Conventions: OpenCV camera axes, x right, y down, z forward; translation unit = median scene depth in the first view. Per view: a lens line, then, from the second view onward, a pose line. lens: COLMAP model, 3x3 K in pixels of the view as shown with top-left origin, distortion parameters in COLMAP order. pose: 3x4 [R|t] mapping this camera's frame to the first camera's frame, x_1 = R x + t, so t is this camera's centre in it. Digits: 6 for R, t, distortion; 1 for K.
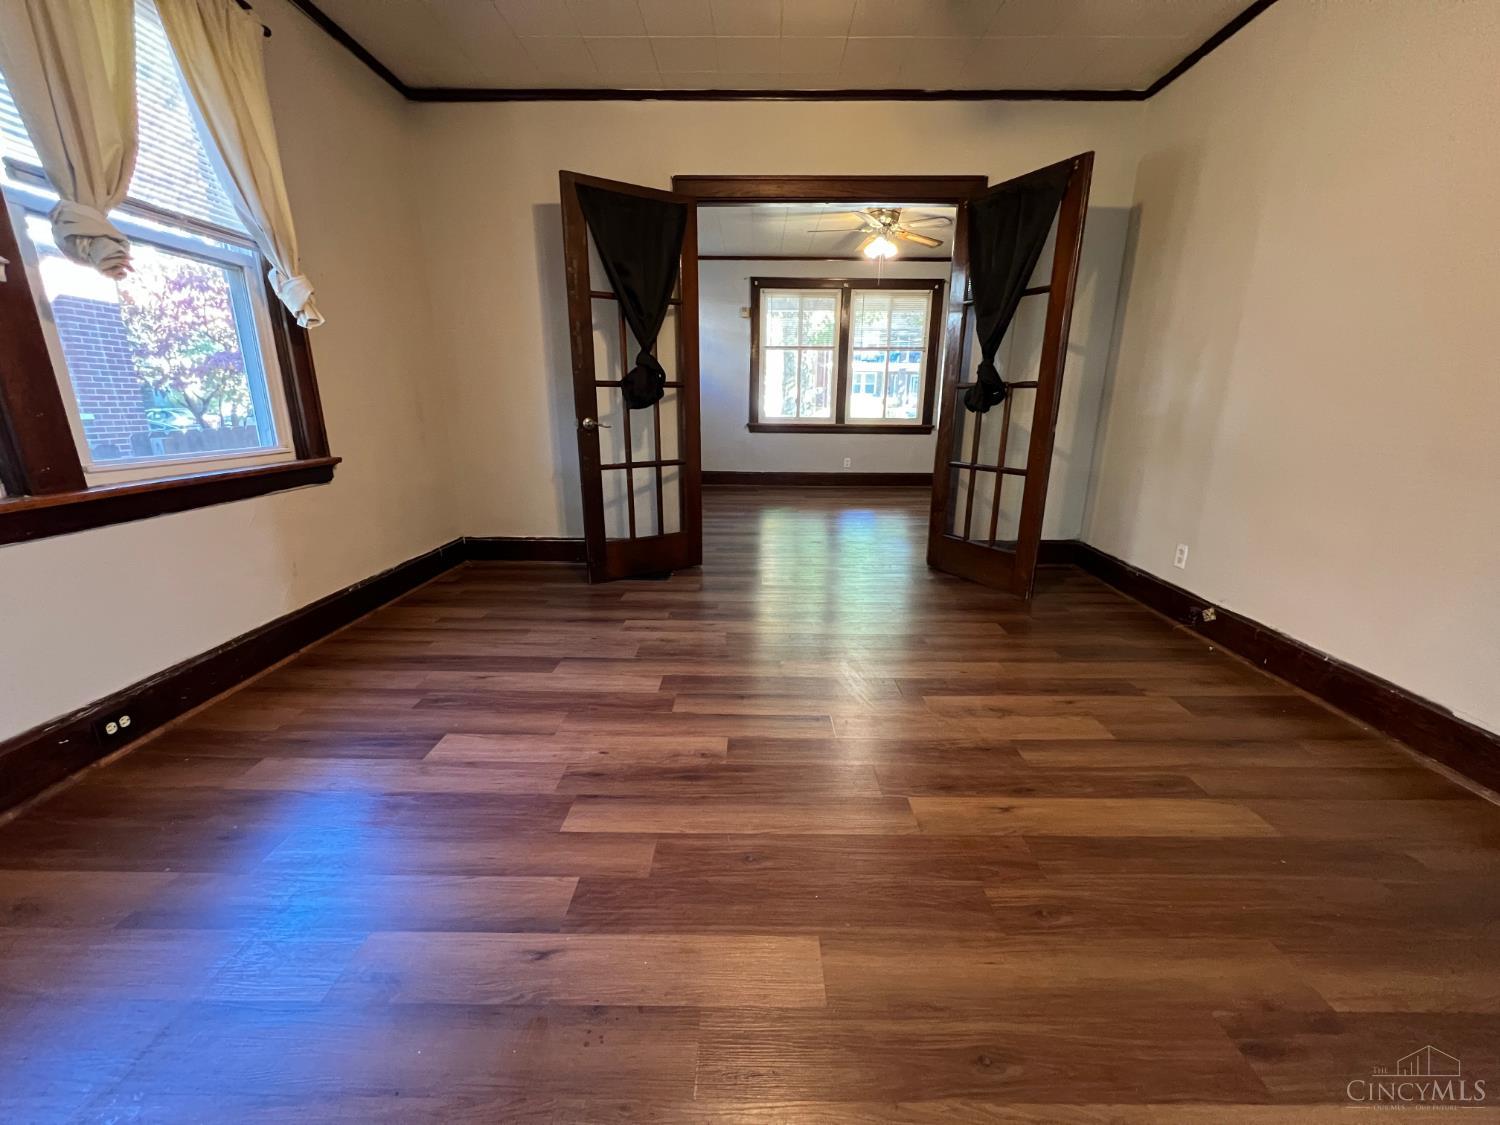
lens RADIAL K [[595.7, 0, 751.6], [0, 595.7, 560.9], [0, 0, 1]] dist [-0.003299, -0.000274]
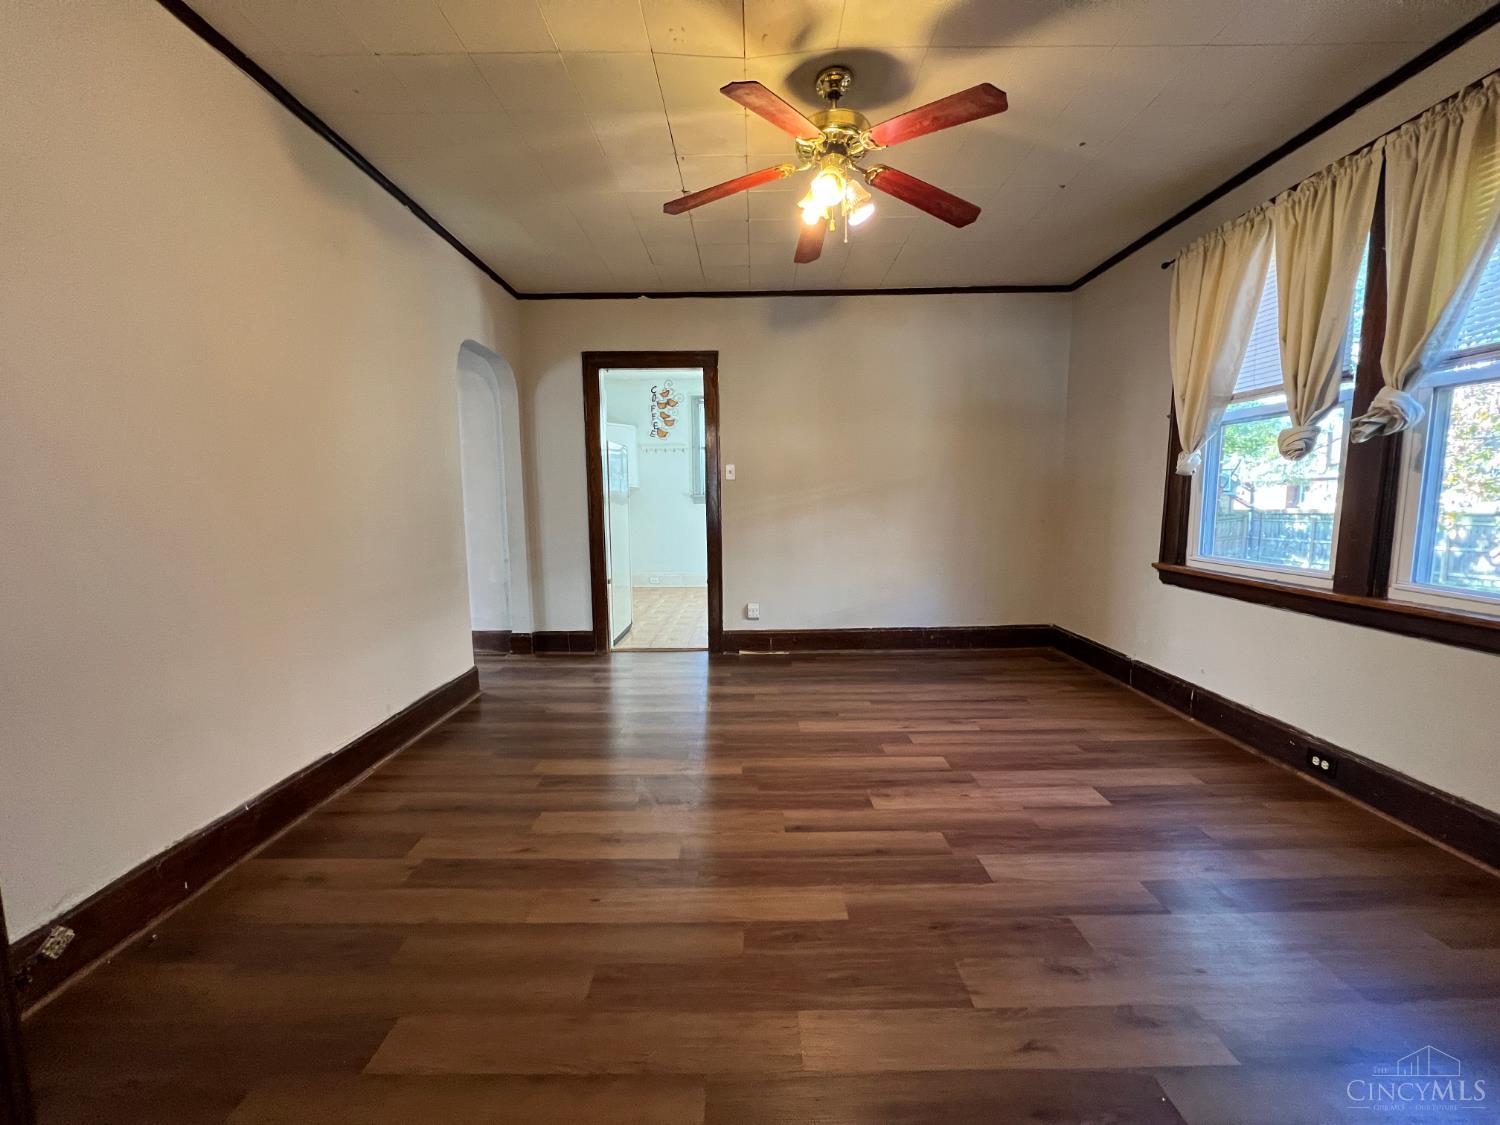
lens RADIAL K [[595.7, 0, 750.3], [0, 595.7, 562.8], [0, 0, 1]] dist [-0.003299, -0.000274]
pose [[-0.999962, 0.002034, -0.008524, 0.115266], [-0.001202, 0.931682, 0.363273, -0.314796], [0.008681, 0.363269, -0.931644, 1.035256]]
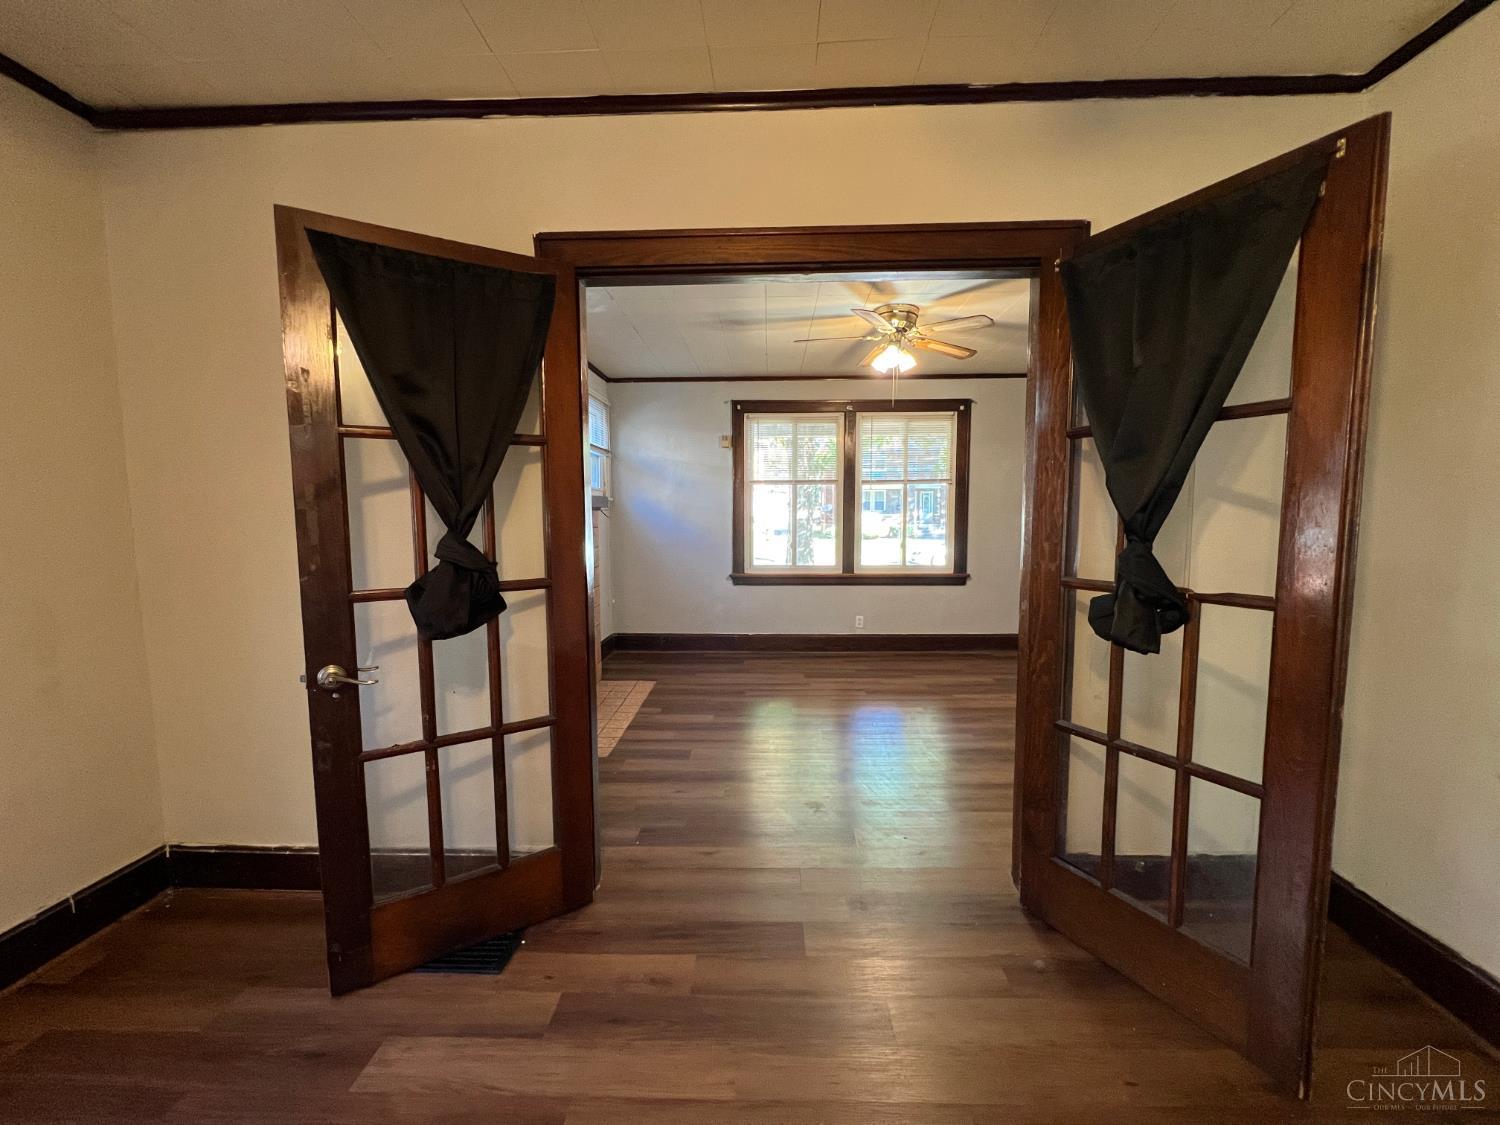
lens RADIAL K [[595.7, 0, 749.1], [0, 595.7, 560.6], [0, 0, 1]] dist [-0.003299, -0.000274]
pose [[0.999601, -0.010148, -0.026376, 0.080809], [0.005089, 0.982684, -0.185219, -0.214991], [0.027799, 0.185011, 0.982343, 0.468084]]
